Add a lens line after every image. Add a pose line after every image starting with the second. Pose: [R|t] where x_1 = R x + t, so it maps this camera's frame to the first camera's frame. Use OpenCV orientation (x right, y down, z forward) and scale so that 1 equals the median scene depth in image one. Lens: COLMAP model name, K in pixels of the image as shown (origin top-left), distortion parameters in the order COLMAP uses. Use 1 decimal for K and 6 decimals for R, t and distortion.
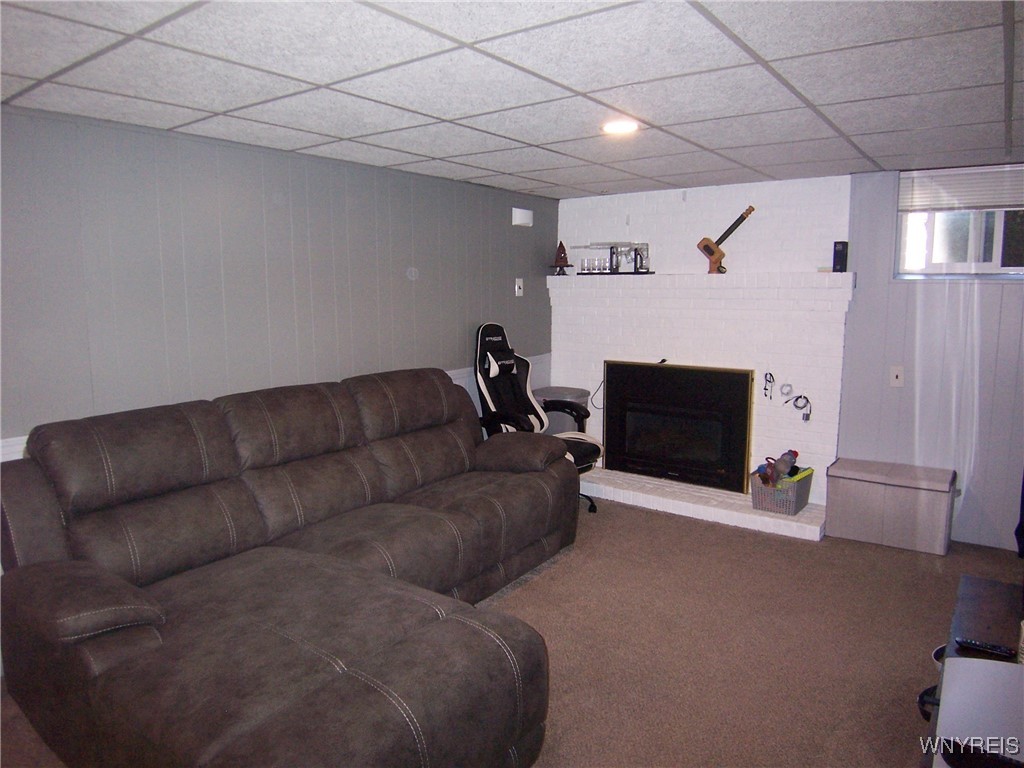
lens RADIAL K [[689.6, 0, 508.9], [0, 689.6, 380.1], [0, 0, 1]] dist [-0.007412, -0.051851]
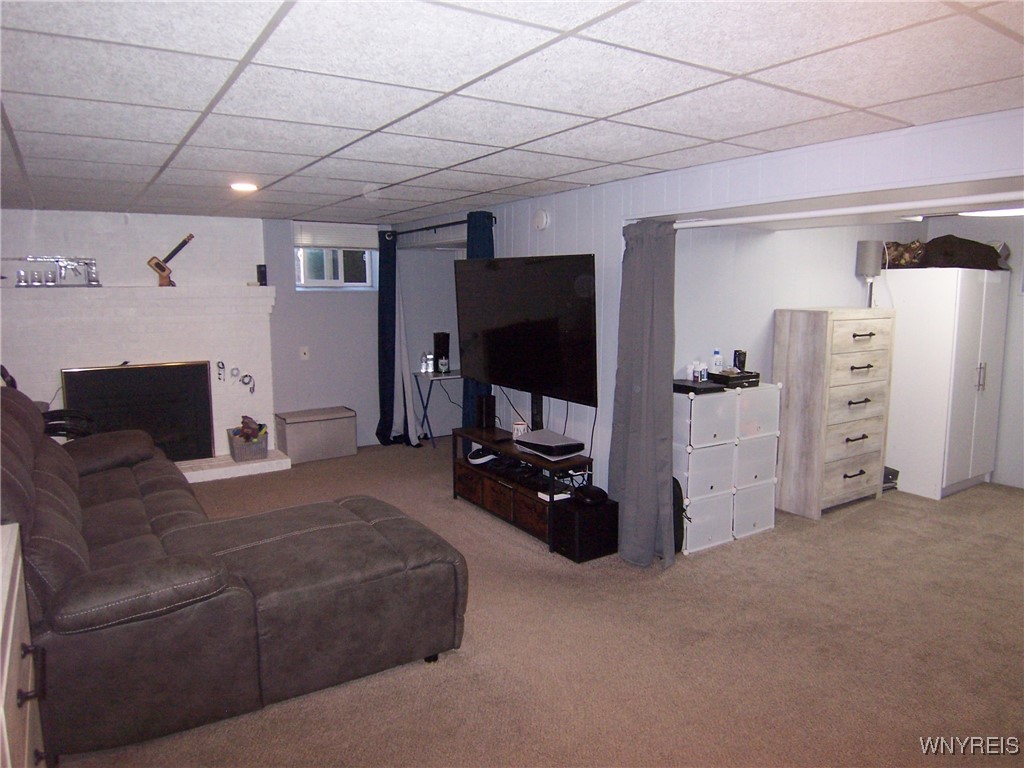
lens RADIAL K [[689.6, 0, 508.9], [0, 689.6, 380.1], [0, 0, 1]] dist [-0.007412, -0.051851]
pose [[0.353566, -0.119233, 0.927779, -0.663543], [0.132332, 0.988243, 0.076573, -0.003244], [-0.926002, 0.095702, 0.365188, 0.009675]]
